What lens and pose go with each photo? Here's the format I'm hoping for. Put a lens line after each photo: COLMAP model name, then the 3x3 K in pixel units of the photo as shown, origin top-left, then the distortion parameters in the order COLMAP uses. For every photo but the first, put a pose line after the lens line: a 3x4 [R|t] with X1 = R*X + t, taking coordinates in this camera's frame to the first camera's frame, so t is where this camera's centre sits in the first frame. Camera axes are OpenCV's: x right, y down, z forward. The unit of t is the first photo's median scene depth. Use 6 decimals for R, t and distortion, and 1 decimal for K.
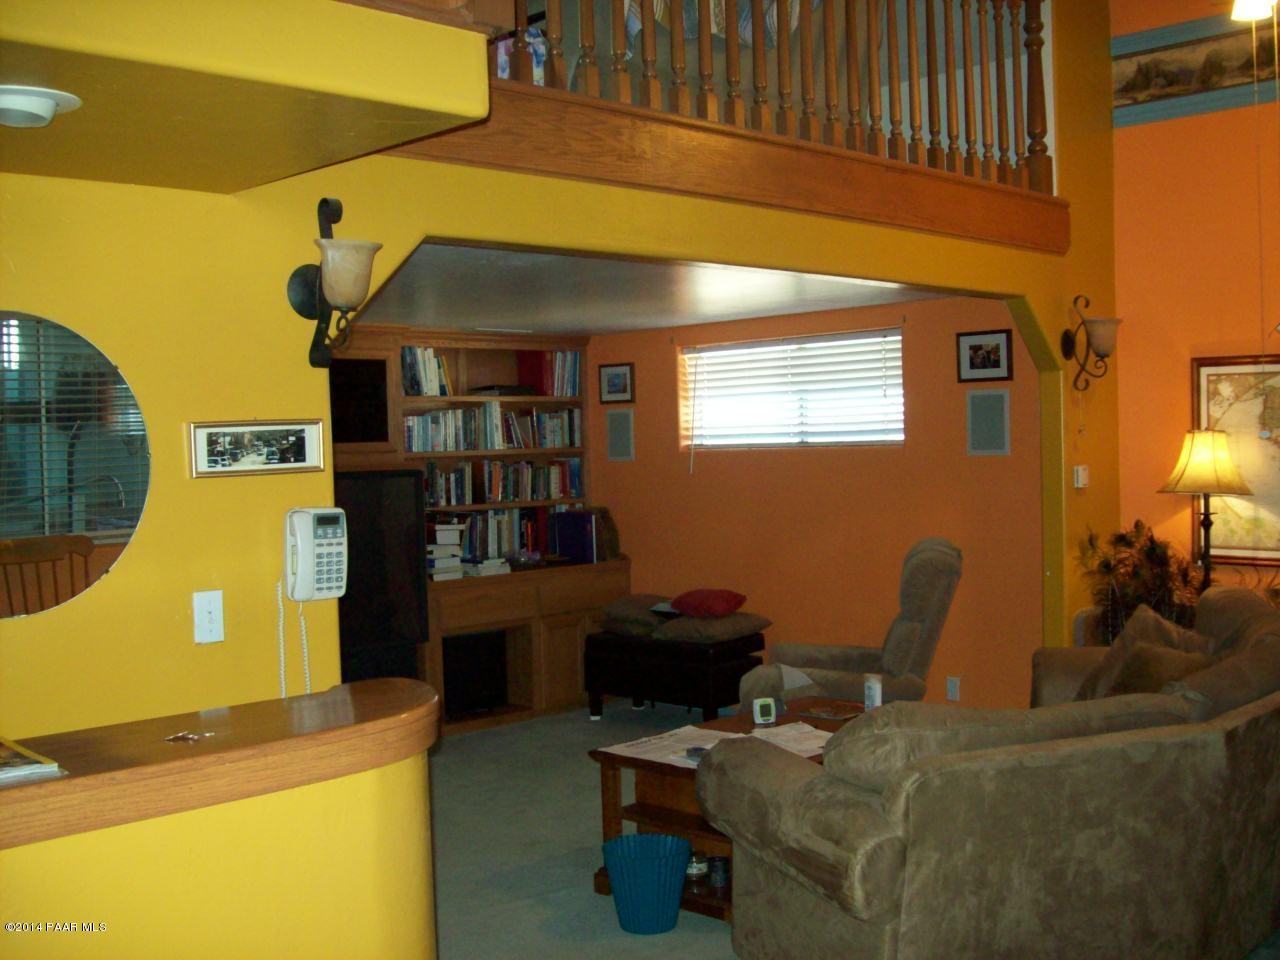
lens RADIAL K [[1387.0, 0, 640.0], [0, 1387.0, 480.0], [0, 0, 1]] dist [-0.199601, 0.193029]
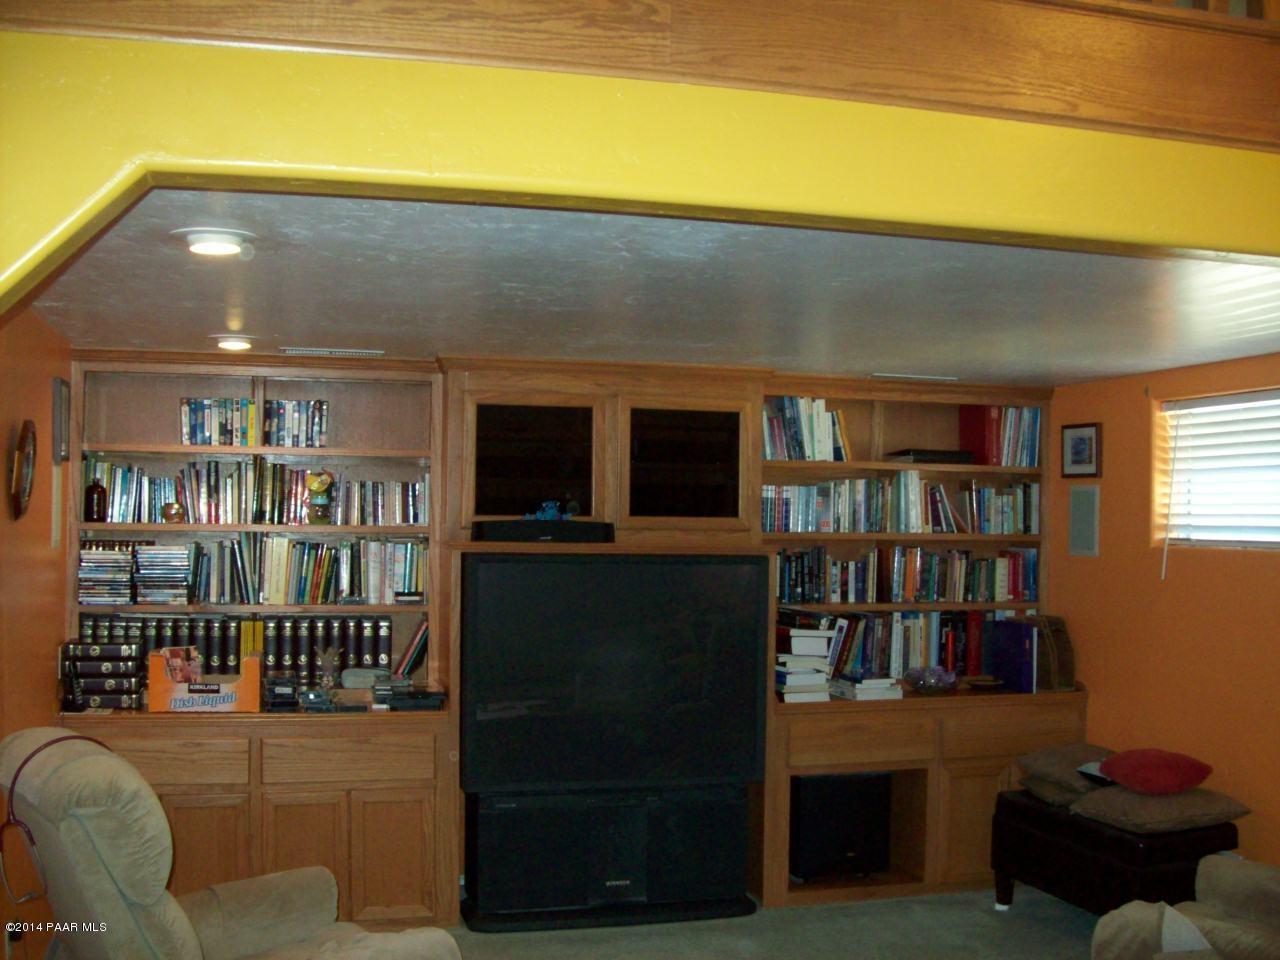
lens RADIAL K [[1387.0, 0, 640.0], [0, 1387.0, 480.0], [0, 0, 1]] dist [-0.199601, 0.193029]
pose [[0.875247, 0.027581, -0.482889, 0.132548], [-0.052160, 0.997933, -0.037542, -0.015114], [0.480856, 0.058046, 0.874876, 0.264080]]
